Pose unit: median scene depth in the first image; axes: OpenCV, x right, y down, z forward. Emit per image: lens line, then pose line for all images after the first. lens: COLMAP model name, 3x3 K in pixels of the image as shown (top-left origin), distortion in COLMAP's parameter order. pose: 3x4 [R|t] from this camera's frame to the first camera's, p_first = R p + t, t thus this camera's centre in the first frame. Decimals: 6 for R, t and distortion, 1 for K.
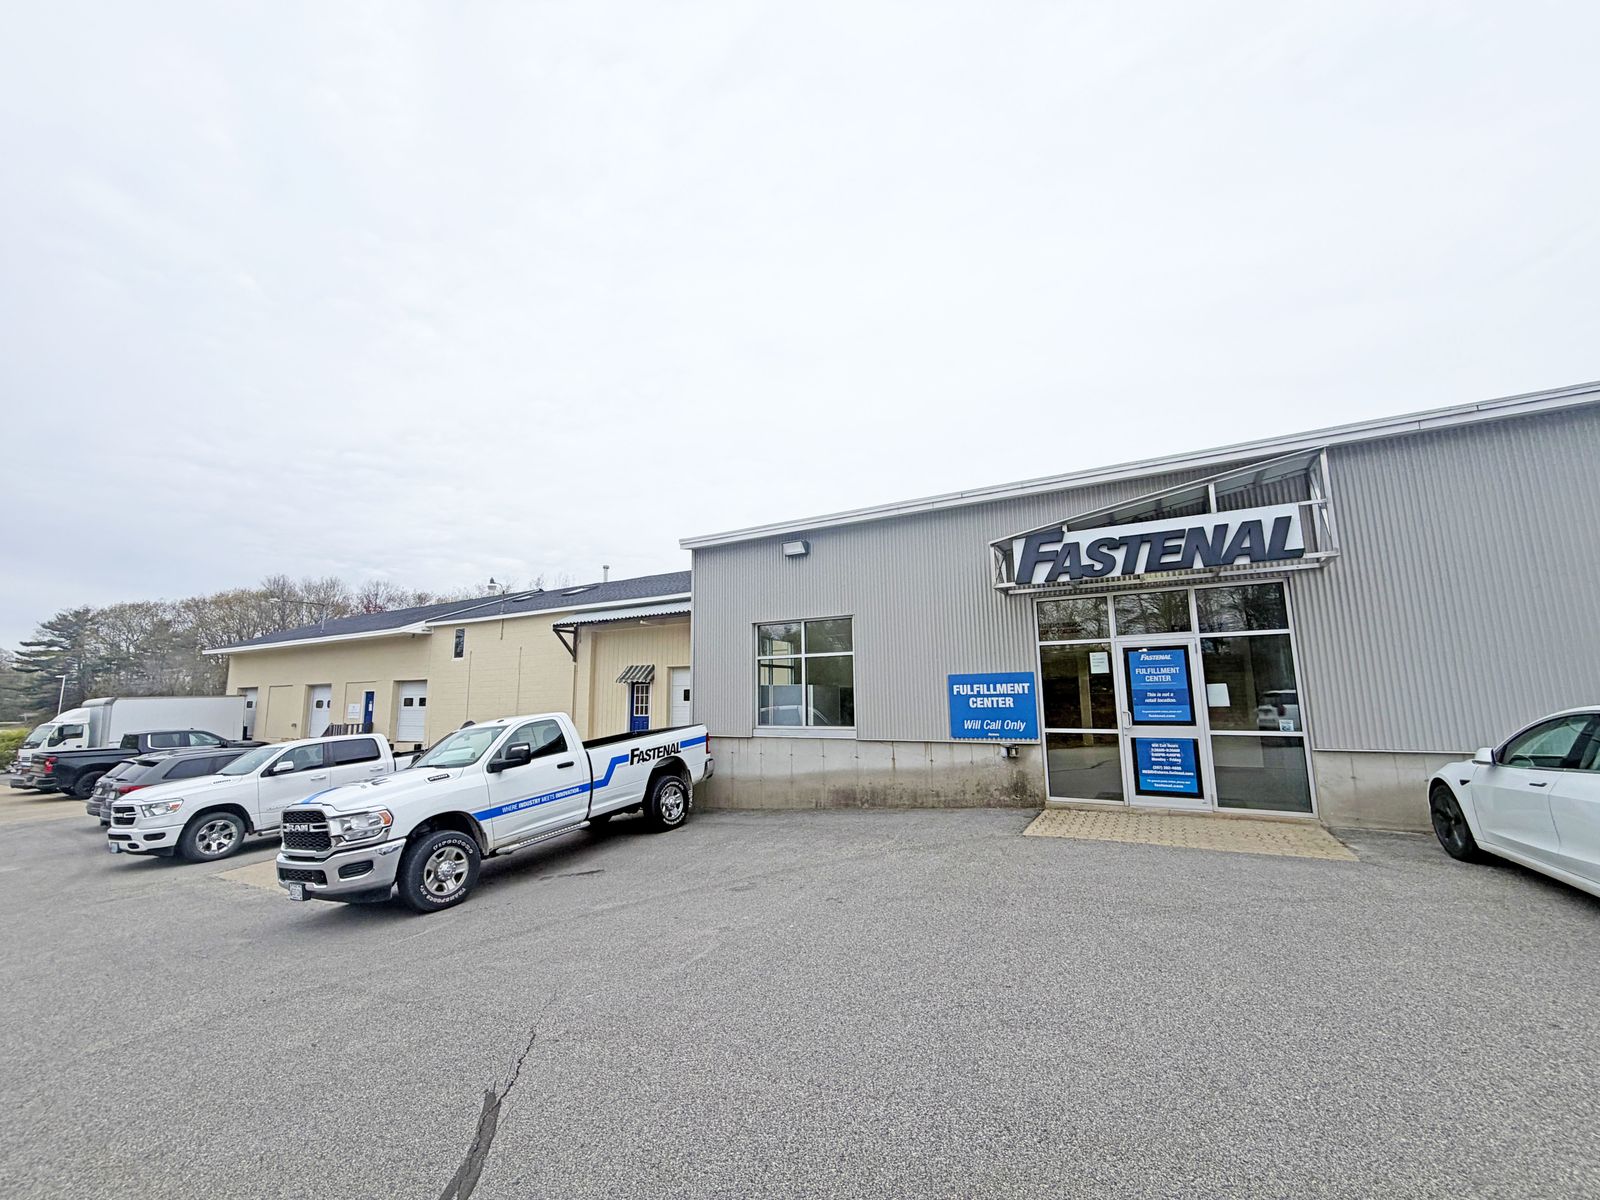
lens RADIAL K [[636.4, 0, 794.5], [0, 636.4, 599.8], [0, 0, 1]] dist [0.000692, -0.000039]
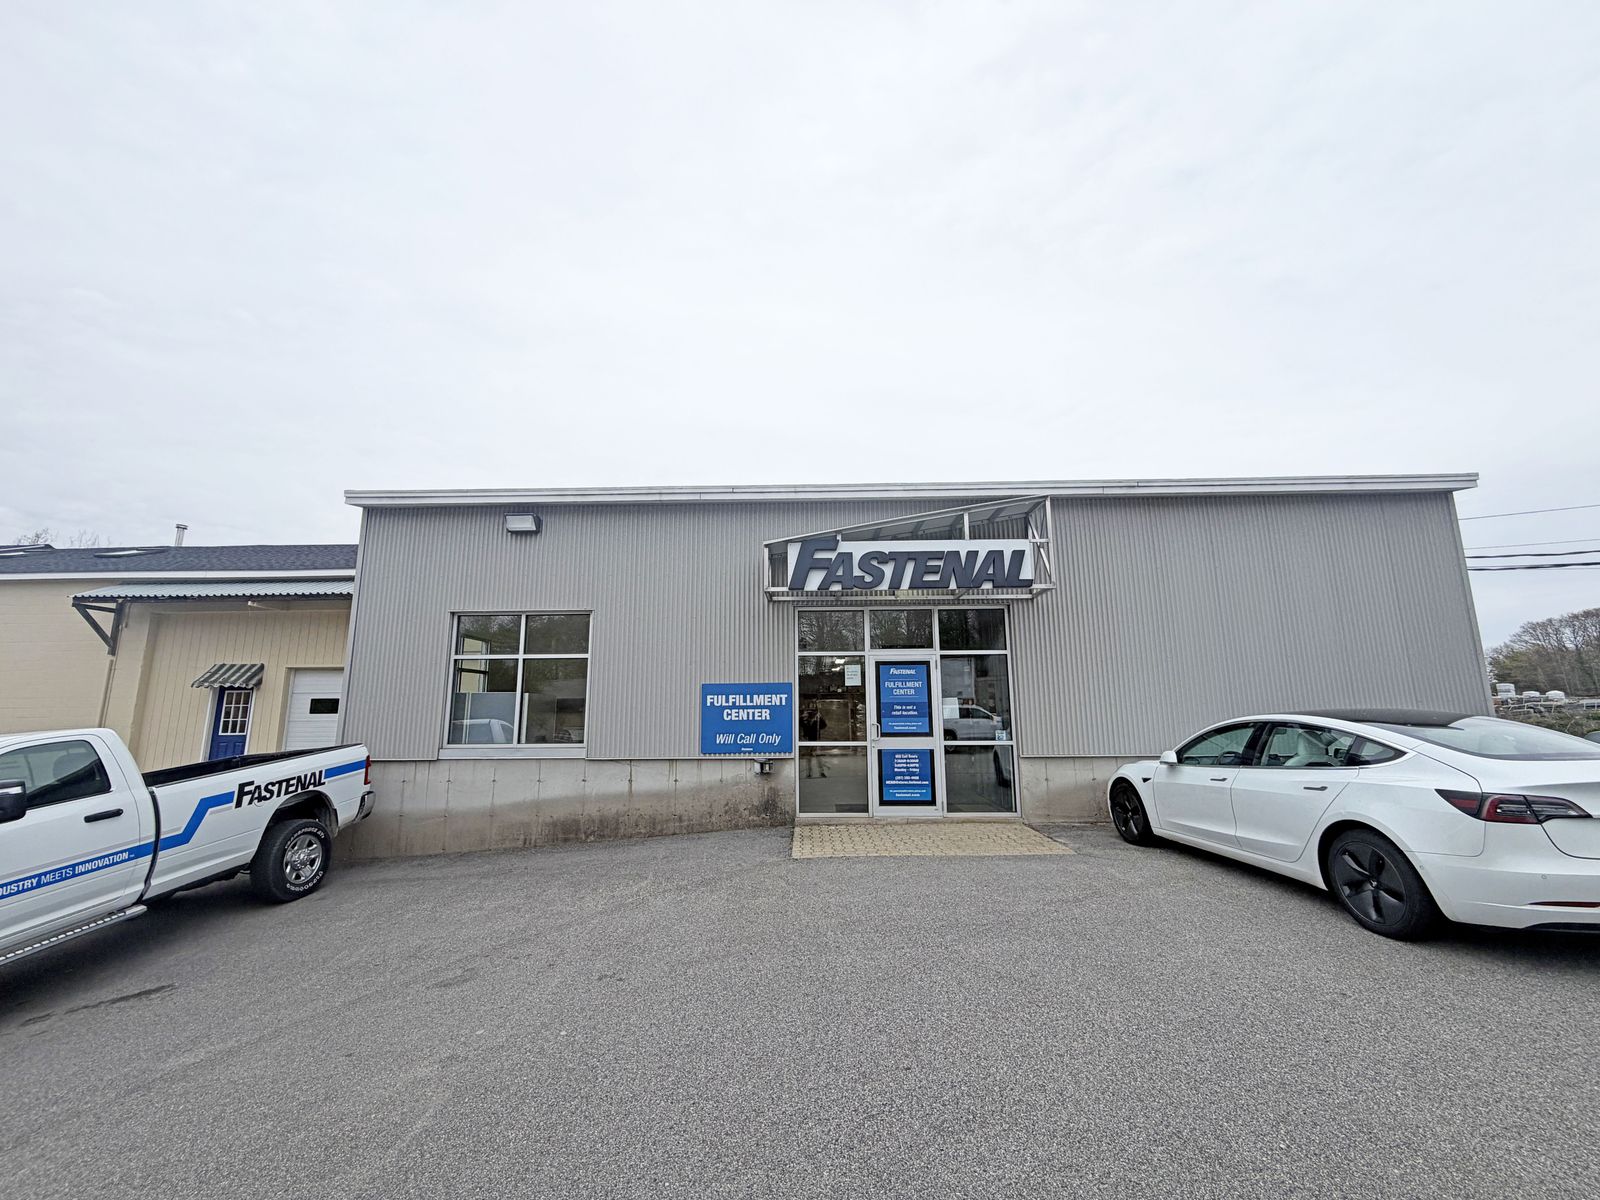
lens RADIAL K [[636.4, 0, 794.5], [0, 636.4, 599.8], [0, 0, 1]] dist [0.000692, -0.000039]
pose [[0.876241, 0.089696, 0.473451, -0.089800], [-0.077846, 0.995967, -0.044613, 0.032019], [-0.475543, 0.002236, 0.879689, 0.157522]]
